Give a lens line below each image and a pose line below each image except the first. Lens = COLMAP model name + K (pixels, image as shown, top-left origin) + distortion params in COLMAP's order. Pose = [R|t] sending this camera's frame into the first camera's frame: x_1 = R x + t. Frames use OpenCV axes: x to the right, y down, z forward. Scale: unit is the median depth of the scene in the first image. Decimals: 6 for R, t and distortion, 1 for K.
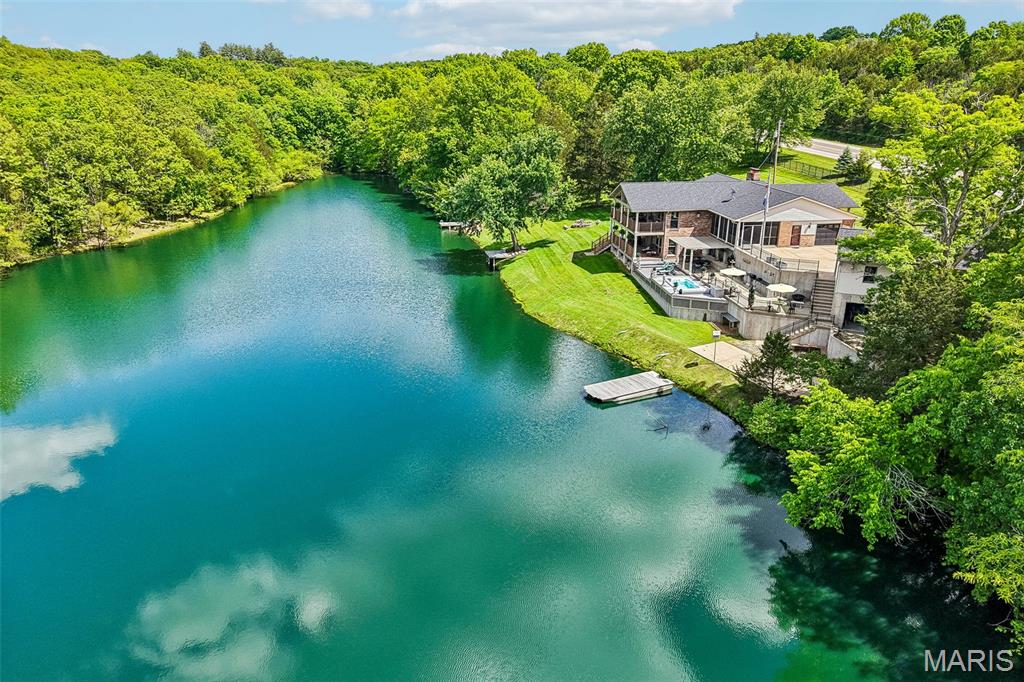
lens RADIAL K [[682.6, 0, 508.0], [0, 682.6, 340.1], [0, 0, 1]] dist [0.037767, -0.039113]
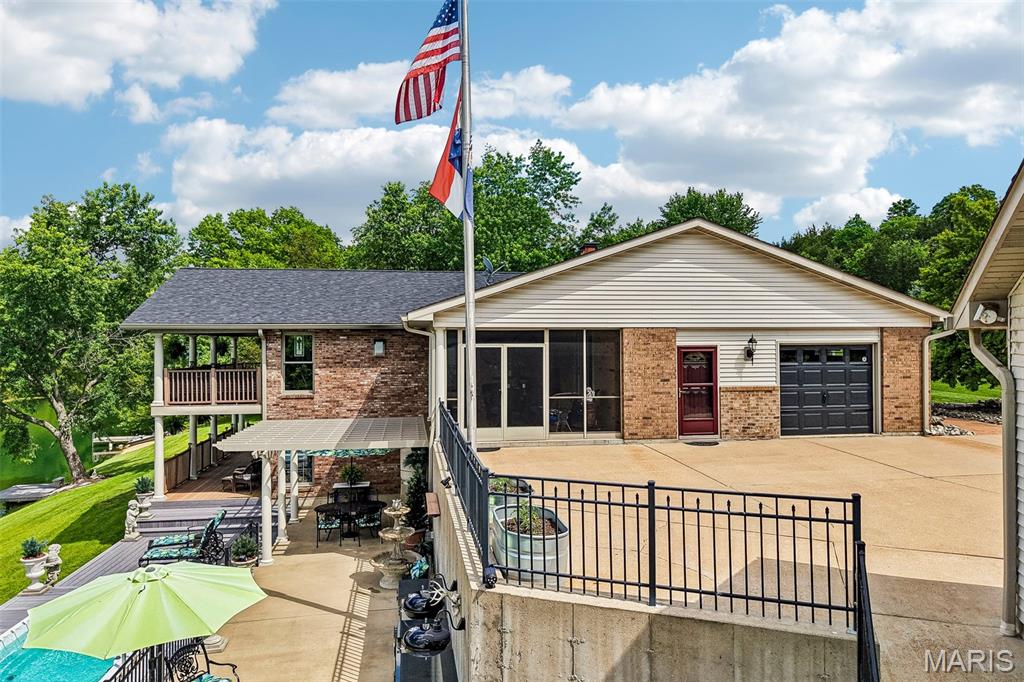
lens RADIAL K [[682.6, 0, 508.0], [0, 682.6, 340.1], [0, 0, 1]] dist [0.037767, -0.039113]
pose [[0.999491, -0.002031, 0.031846, 0.332157], [0.012960, 0.937800, -0.346933, -0.084538], [-0.029161, 0.347169, 0.937349, 0.743034]]
